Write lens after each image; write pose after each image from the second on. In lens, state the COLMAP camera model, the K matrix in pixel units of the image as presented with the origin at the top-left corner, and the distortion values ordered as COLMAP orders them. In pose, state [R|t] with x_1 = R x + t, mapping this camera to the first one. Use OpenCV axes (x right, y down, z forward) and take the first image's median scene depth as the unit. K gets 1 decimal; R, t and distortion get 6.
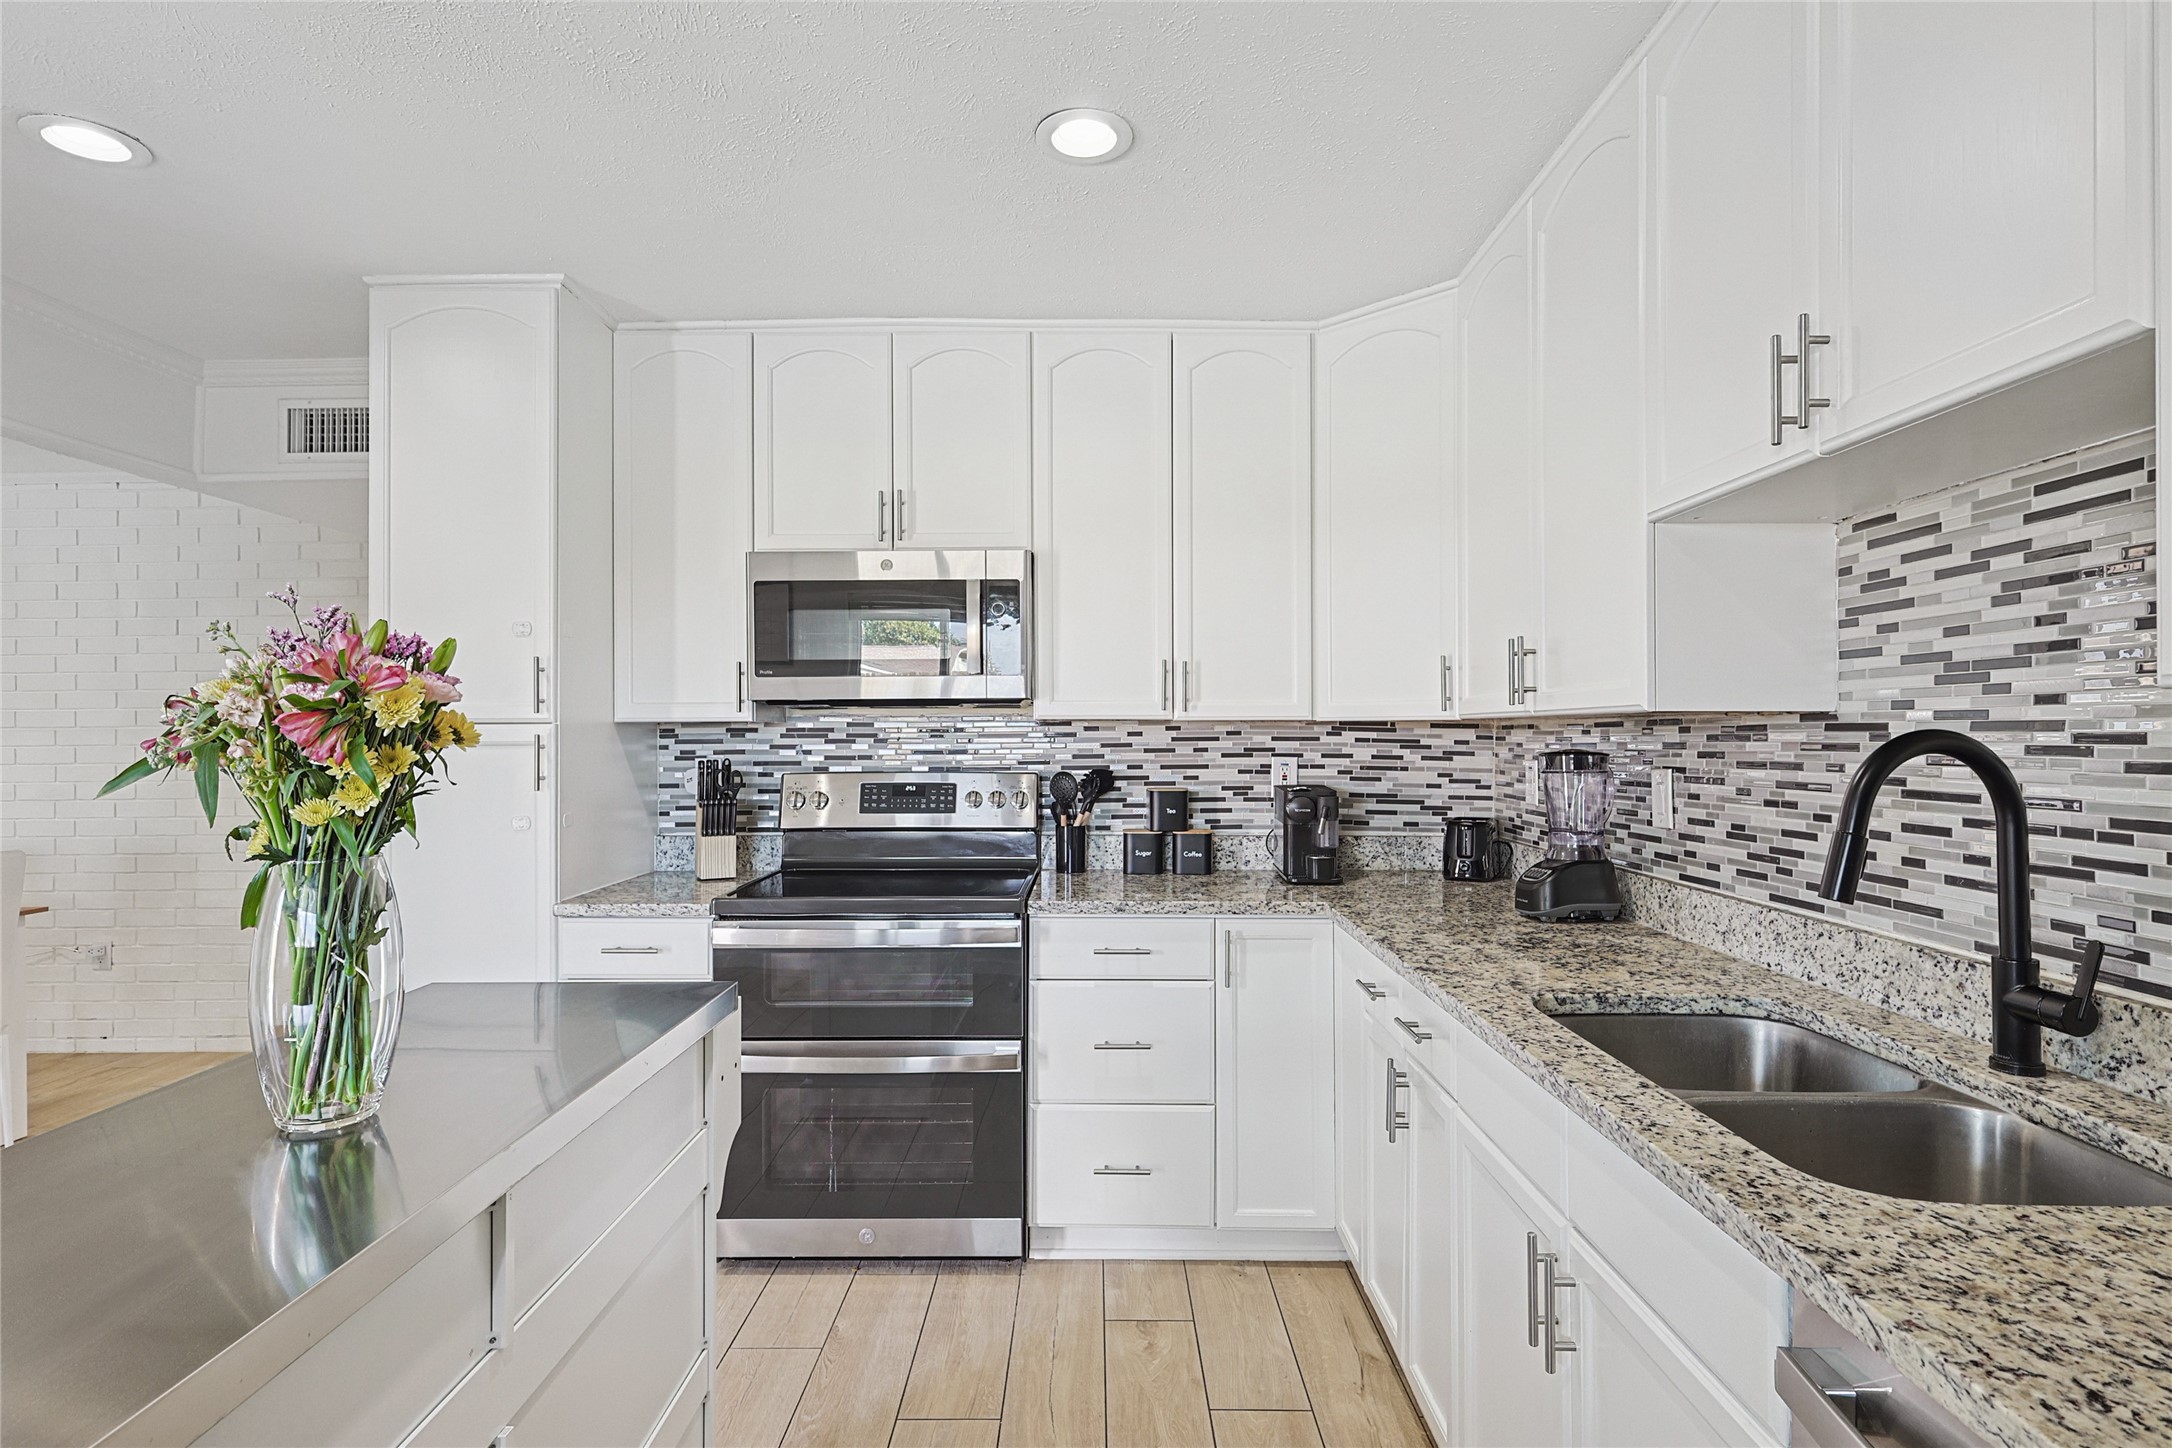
lens RADIAL K [[1075.2, 0, 1086.2], [0, 1075.2, 724.3], [0, 0, 1]] dist [0.001026, 0.000353]
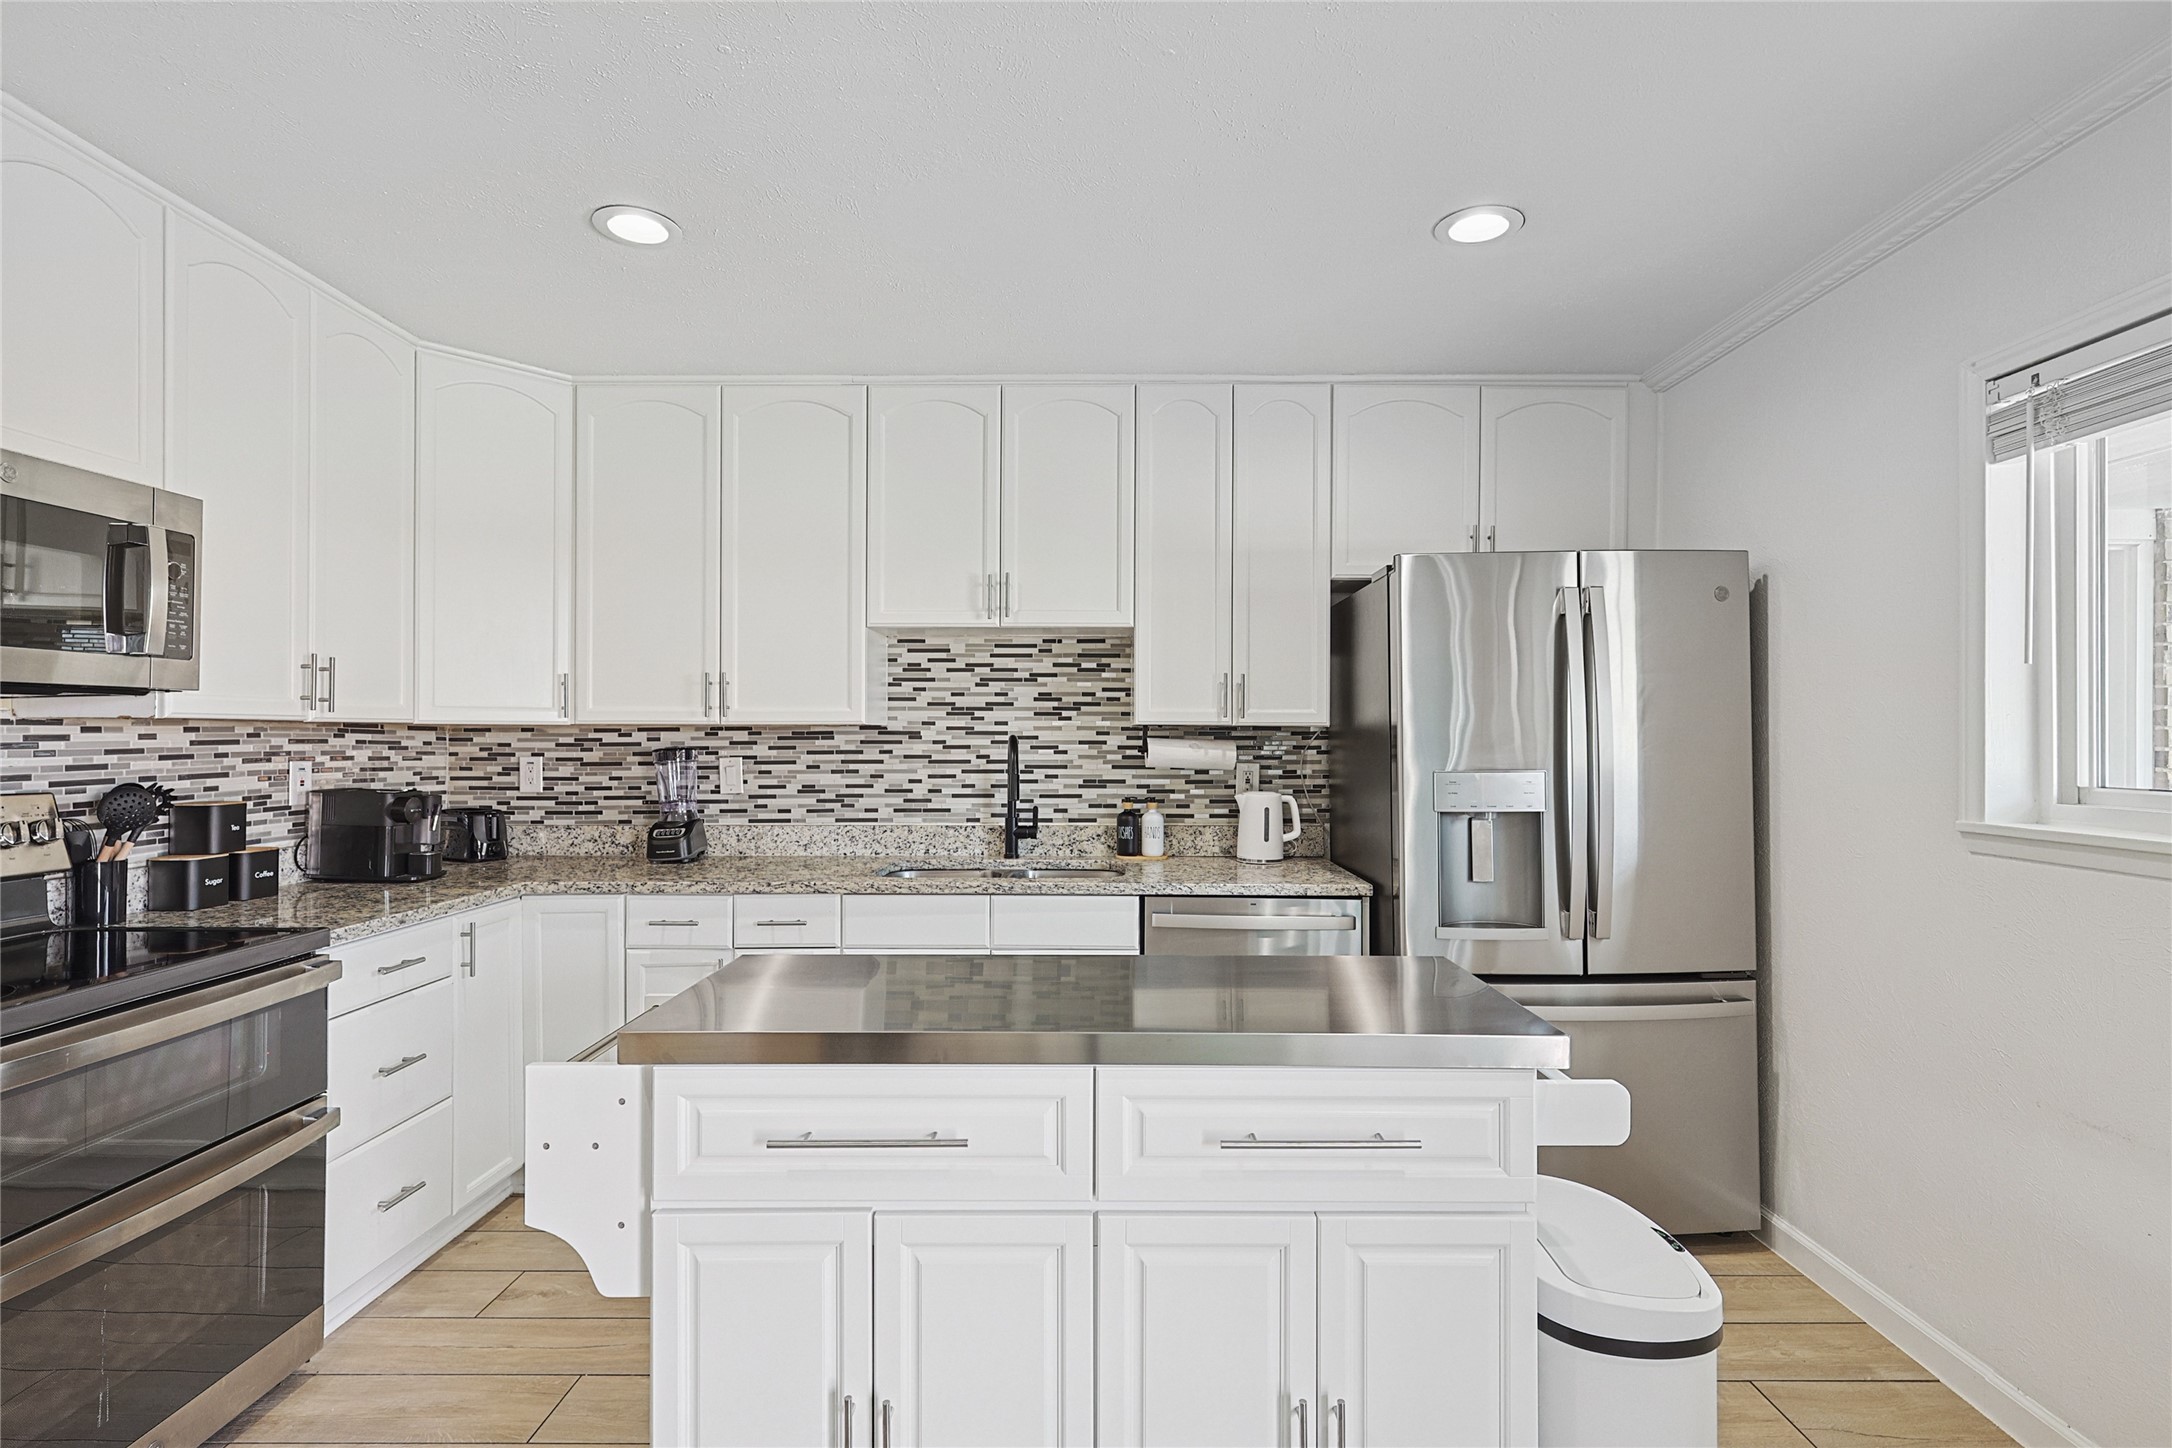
lens RADIAL K [[1019.2, 0, 1090.9], [0, 1019.2, 725.9], [0, 0, 1]] dist [-0.001580, -0.000020]
pose [[0.003865, 0.007792, 0.999962, -1.086117], [-0.009479, 0.999925, -0.007755, 0.000735], [-0.999948, -0.009448, 0.003938, 0.488142]]
